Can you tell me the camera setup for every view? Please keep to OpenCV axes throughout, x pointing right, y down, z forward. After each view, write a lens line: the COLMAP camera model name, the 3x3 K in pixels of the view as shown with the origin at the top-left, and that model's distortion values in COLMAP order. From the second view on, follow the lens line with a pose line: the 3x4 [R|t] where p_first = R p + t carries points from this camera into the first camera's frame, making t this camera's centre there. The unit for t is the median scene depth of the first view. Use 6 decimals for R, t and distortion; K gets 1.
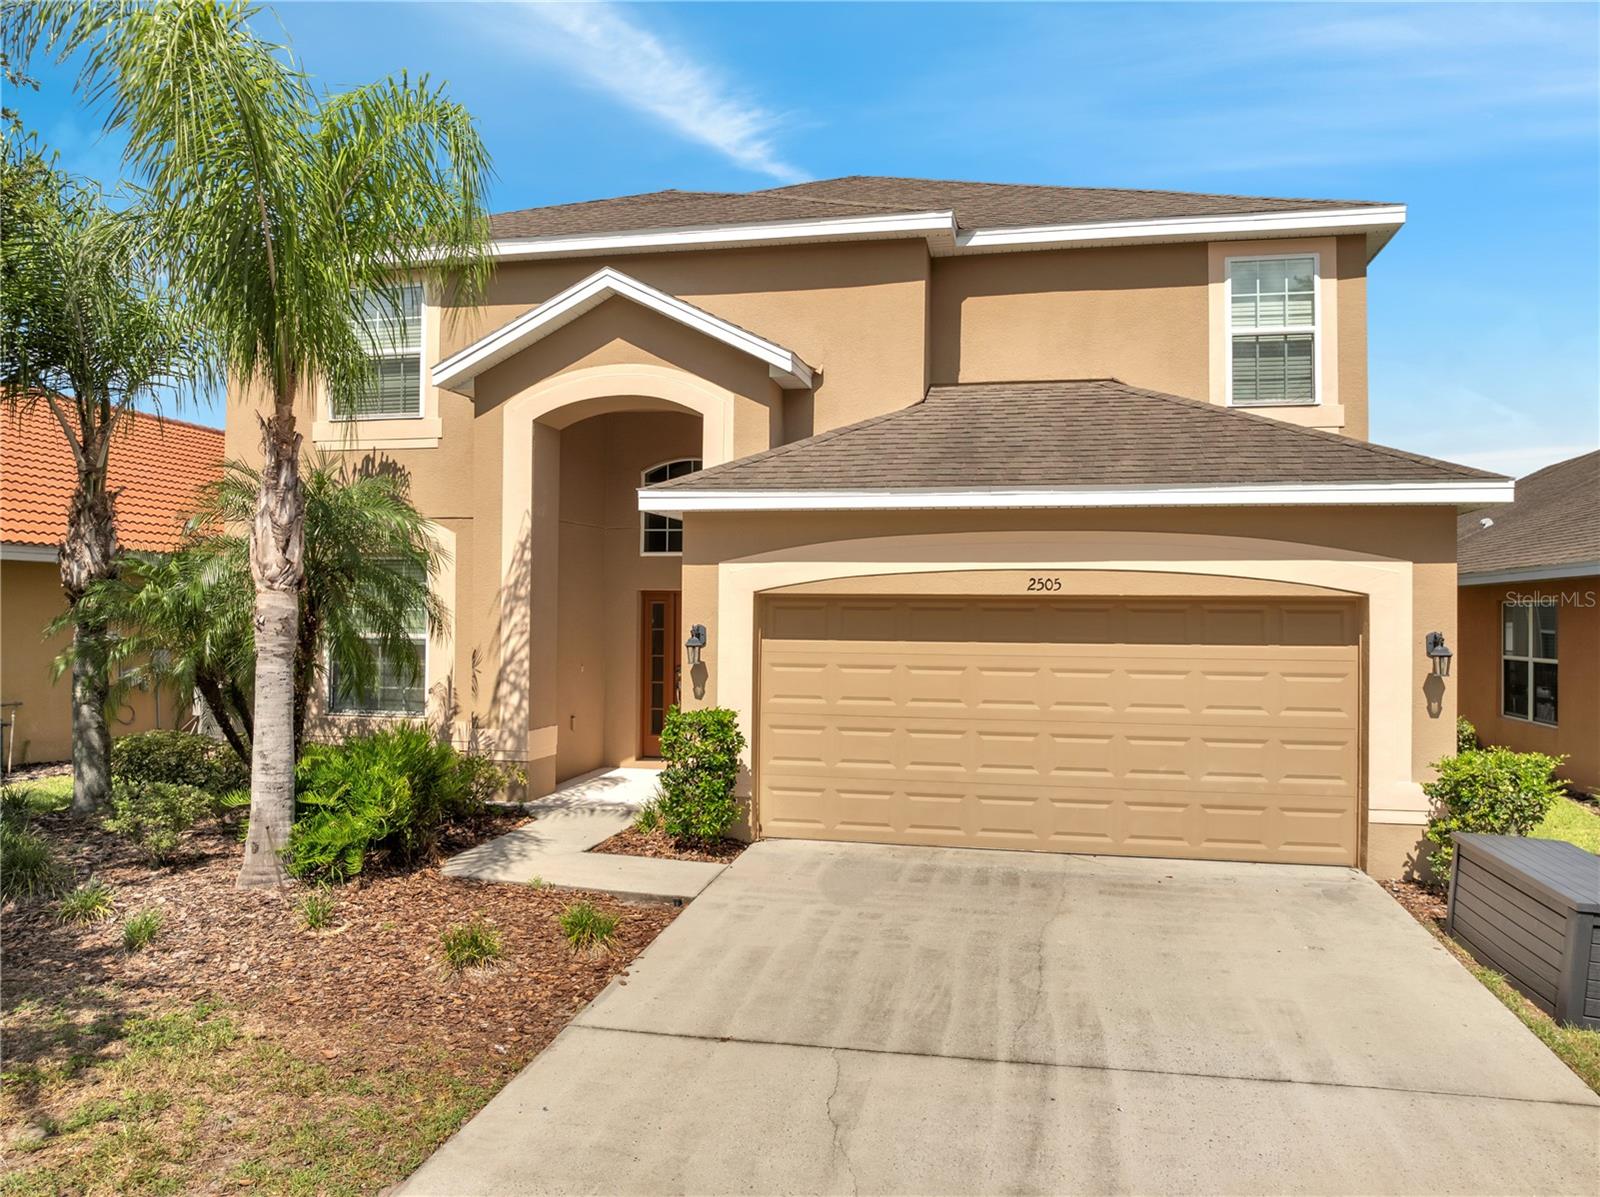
lens RADIAL K [[1128.5, 0, 805.7], [0, 1128.5, 597.6], [0, 0, 1]] dist [-0.046207, 0.016949]
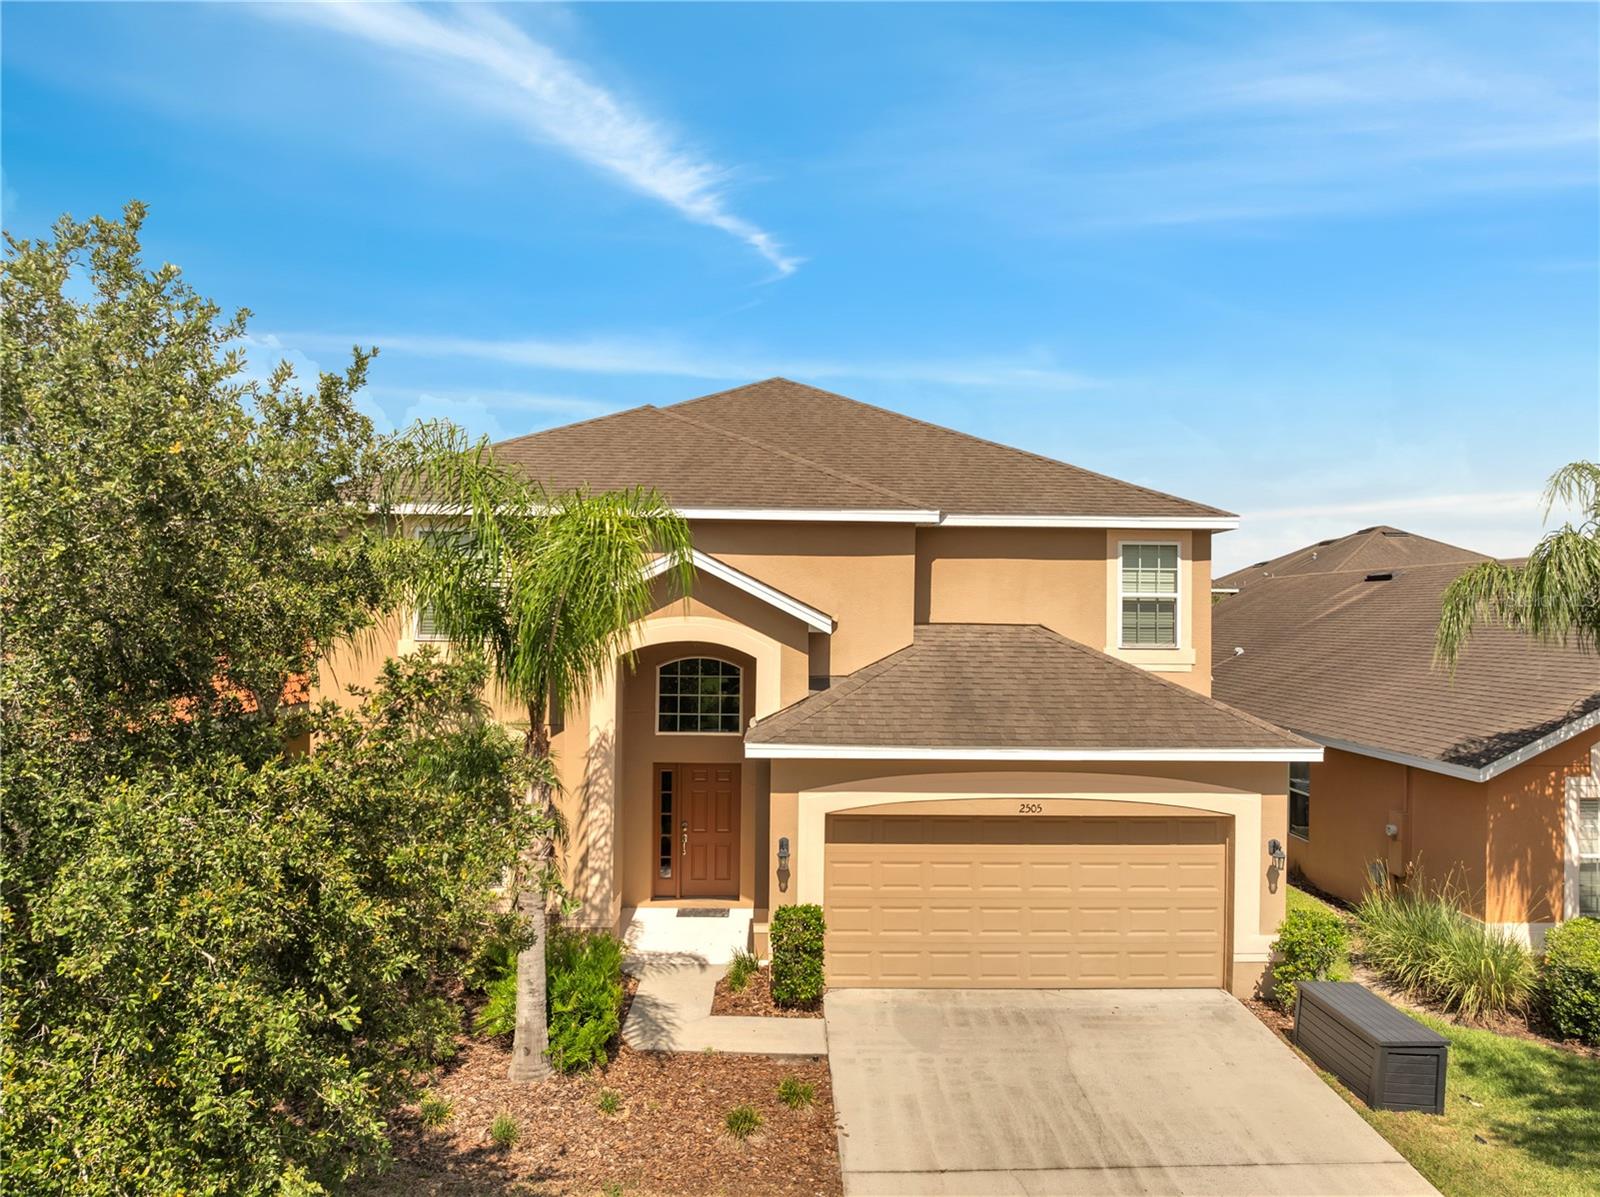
lens RADIAL K [[1128.5, 0, 805.1], [0, 1128.5, 595.9], [0, 0, 1]] dist [-0.046207, 0.016949]
pose [[0.972736, 0.006306, 0.231831, -0.411184], [-0.006377, 0.999980, -0.000440, -0.284500], [-0.231829, -0.001050, 0.972756, -0.348498]]
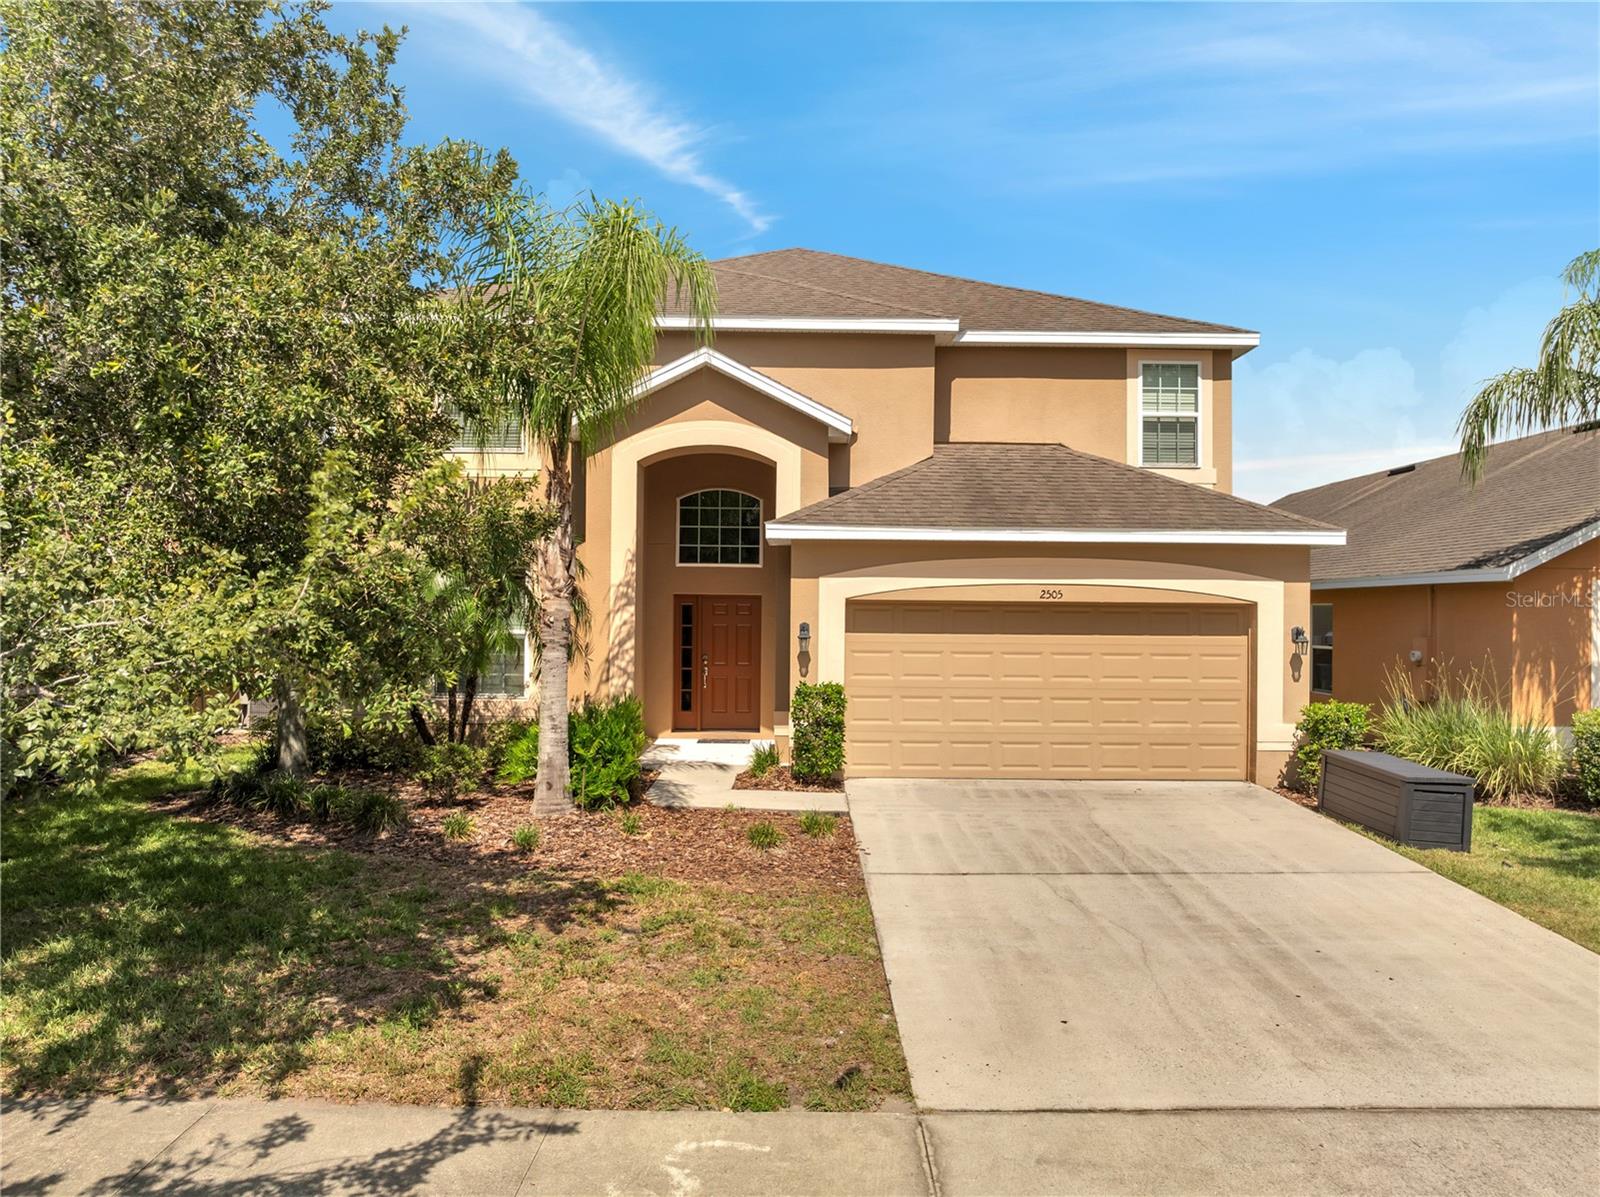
lens RADIAL K [[1128.5, 0, 804.7], [0, 1128.5, 598.2], [0, 0, 1]] dist [-0.046207, 0.016949]
pose [[0.976609, 0.003551, 0.214996, -0.412478], [-0.004403, 0.999984, 0.003485, -0.010560], [-0.214980, -0.004350, 0.976609, -0.353353]]
